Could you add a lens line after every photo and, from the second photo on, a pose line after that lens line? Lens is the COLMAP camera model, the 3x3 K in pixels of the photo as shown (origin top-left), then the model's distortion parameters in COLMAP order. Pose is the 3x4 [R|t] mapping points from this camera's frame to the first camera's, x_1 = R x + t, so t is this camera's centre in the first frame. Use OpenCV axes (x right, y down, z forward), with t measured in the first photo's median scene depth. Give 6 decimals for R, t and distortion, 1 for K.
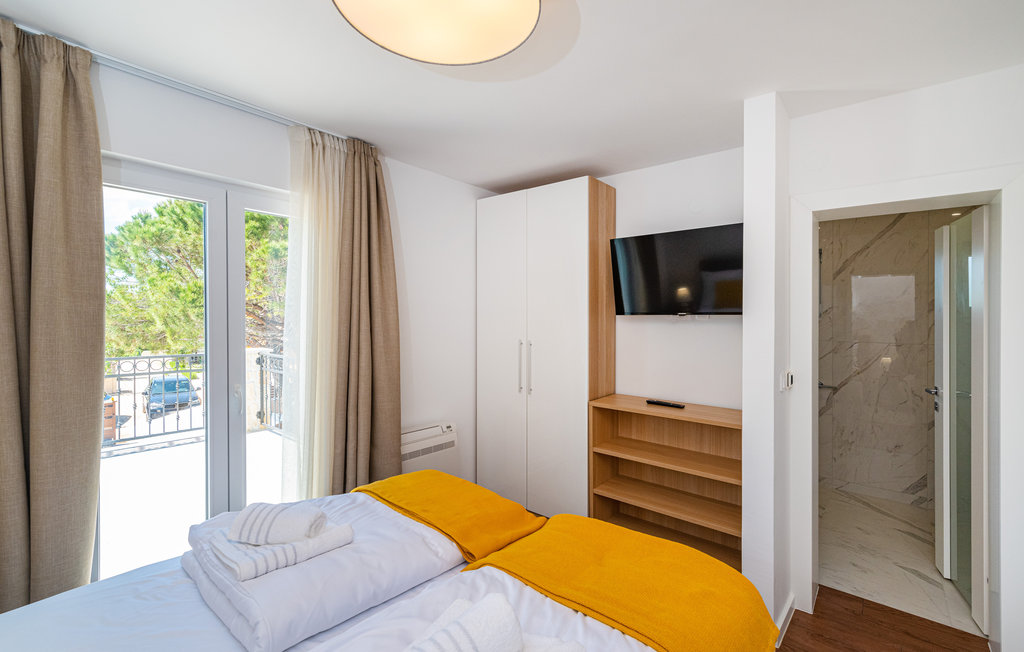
lens RADIAL K [[442.2, 0, 525.3], [0, 442.2, 333.1], [0, 0, 1]] dist [0.001952, 0.000483]
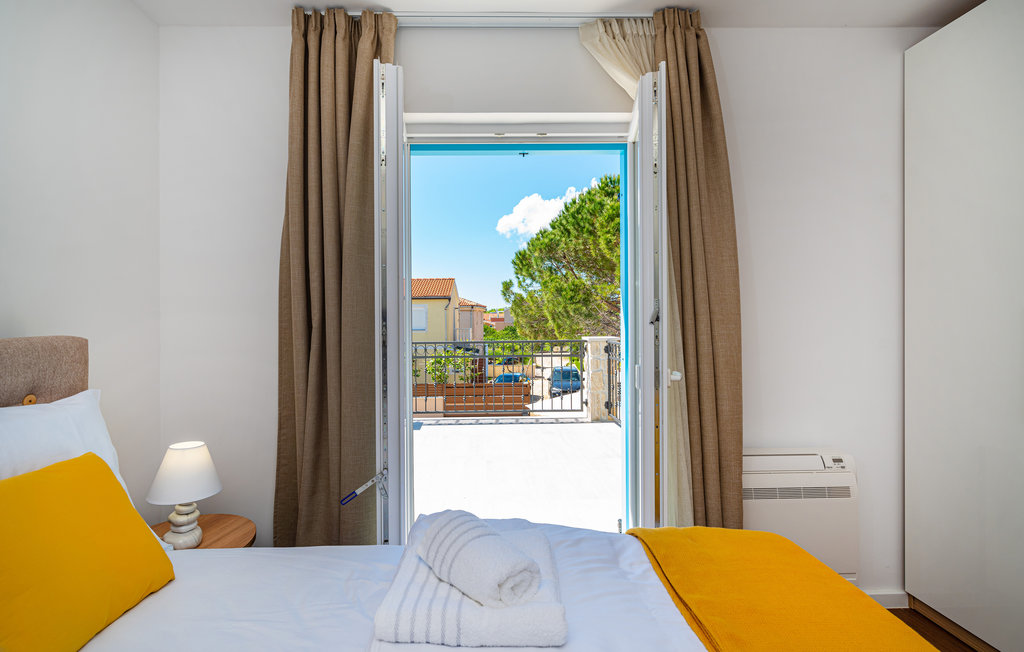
lens RADIAL K [[443.6, 0, 507.5], [0, 443.6, 331.0], [0, 0, 1]] dist [-0.002558, -0.000360]
pose [[0.659755, -0.002612, -0.751477, -0.011731], [-0.010584, 0.999862, -0.012768, 0.026419], [0.751407, 0.016377, 0.659636, 0.137158]]
